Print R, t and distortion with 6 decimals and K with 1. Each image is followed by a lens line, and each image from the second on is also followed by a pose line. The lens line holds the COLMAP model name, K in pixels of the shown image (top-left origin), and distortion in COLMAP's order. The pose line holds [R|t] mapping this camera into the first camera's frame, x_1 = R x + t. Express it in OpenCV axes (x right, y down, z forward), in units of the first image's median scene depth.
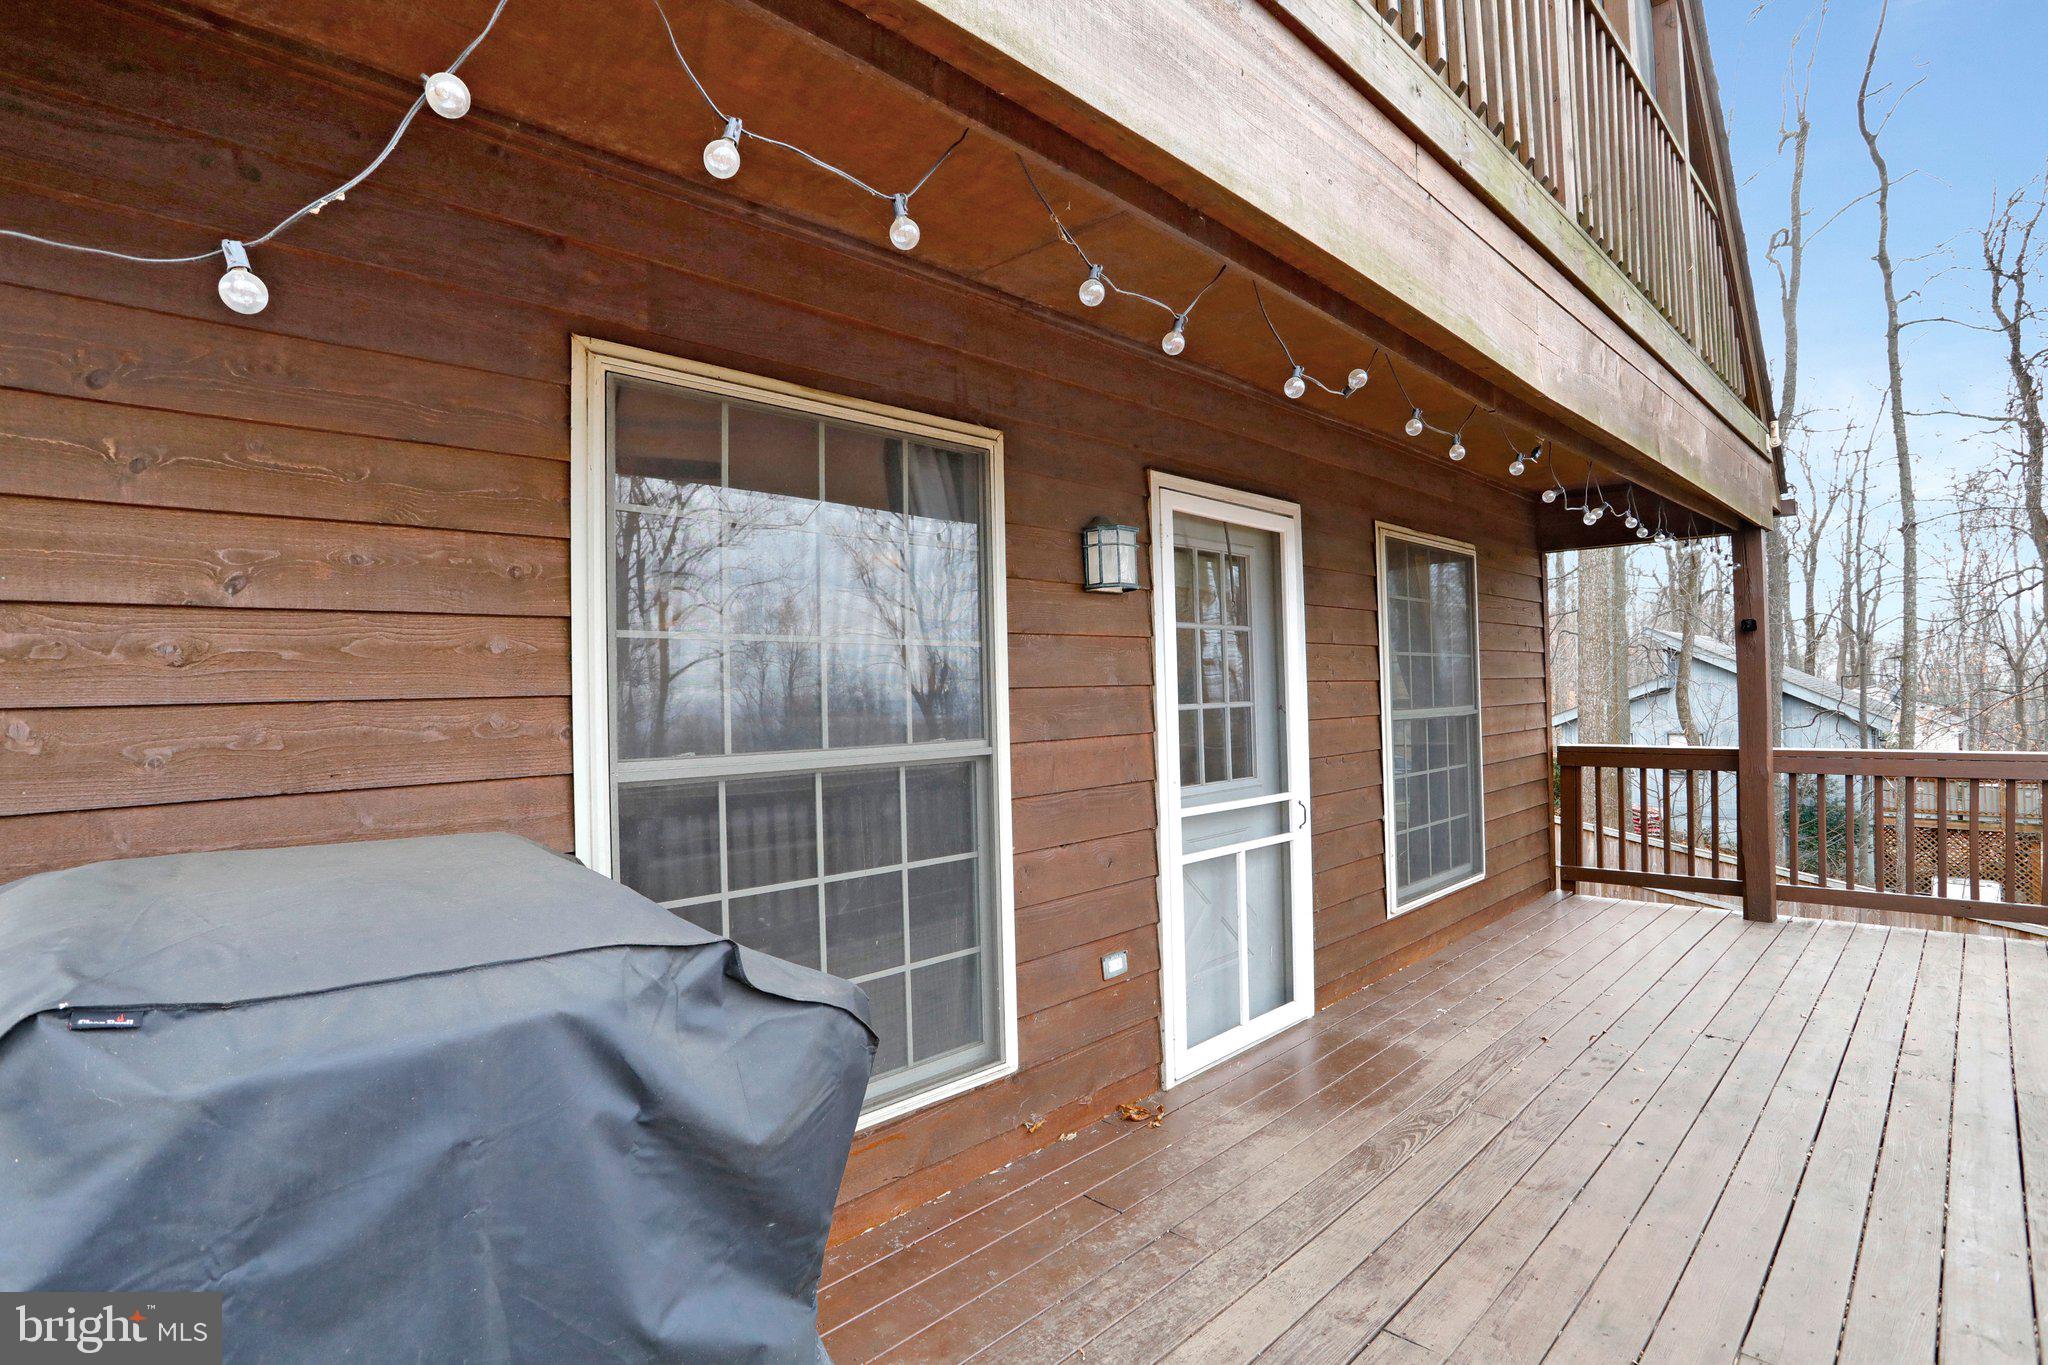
lens RADIAL K [[1008.0, 0, 1019.9], [0, 1008.0, 674.7], [0, 0, 1]] dist [-0.073056, 0.033735]
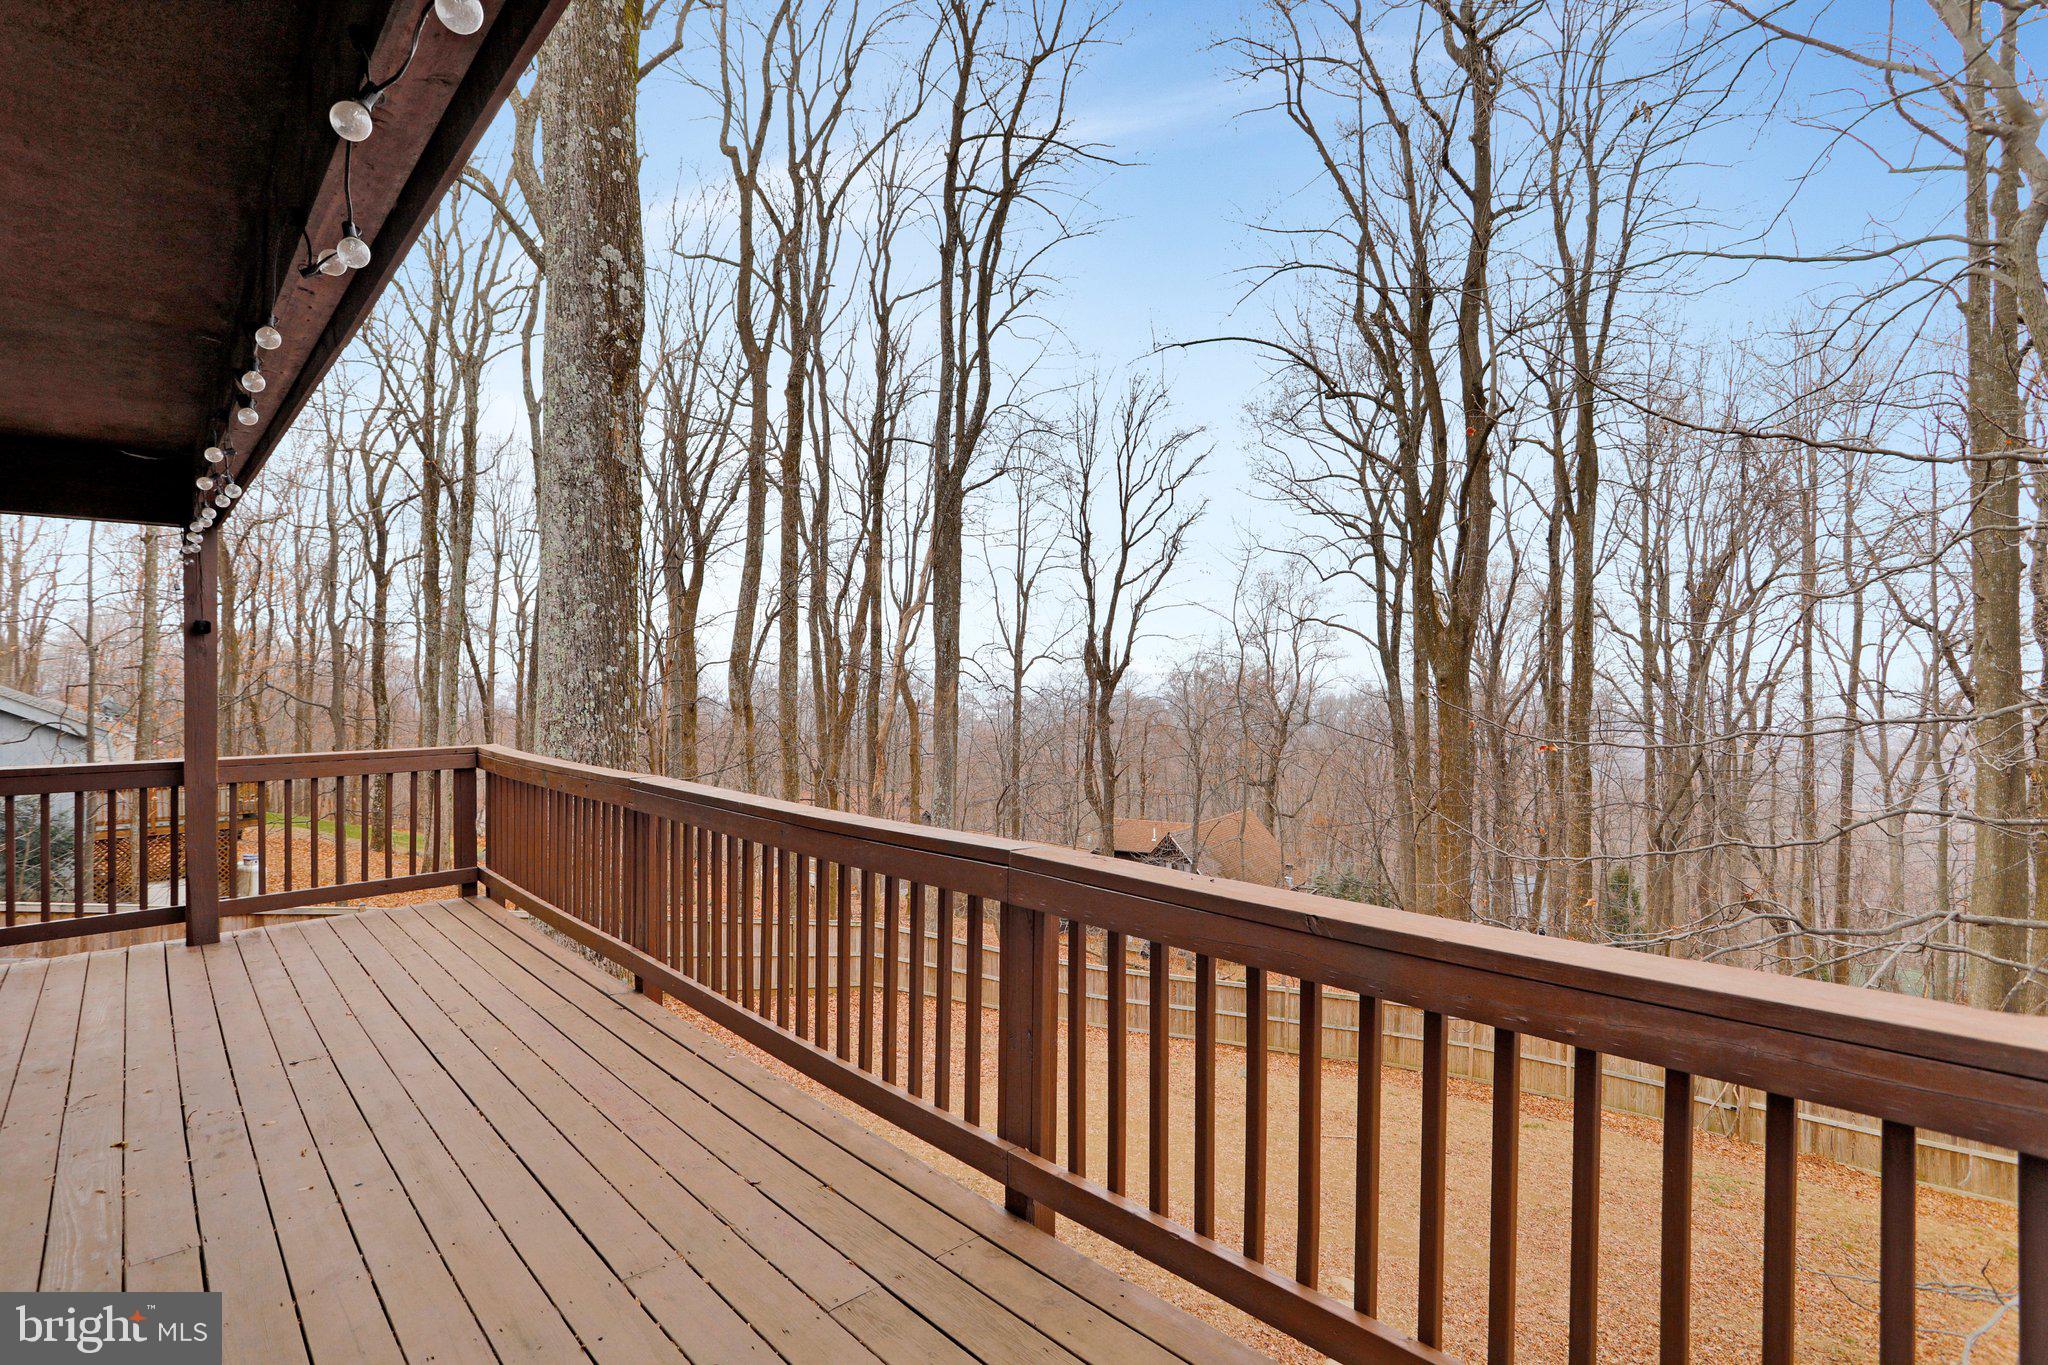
lens RADIAL K [[1008.0, 0, 1019.9], [0, 1008.0, 674.7], [0, 0, 1]] dist [-0.073056, 0.033735]
pose [[0.057511, 0.019470, 0.998155, -0.129257], [-0.007474, 0.999790, -0.019071, 0.006364], [-0.998317, -0.006364, 0.057644, 0.168613]]
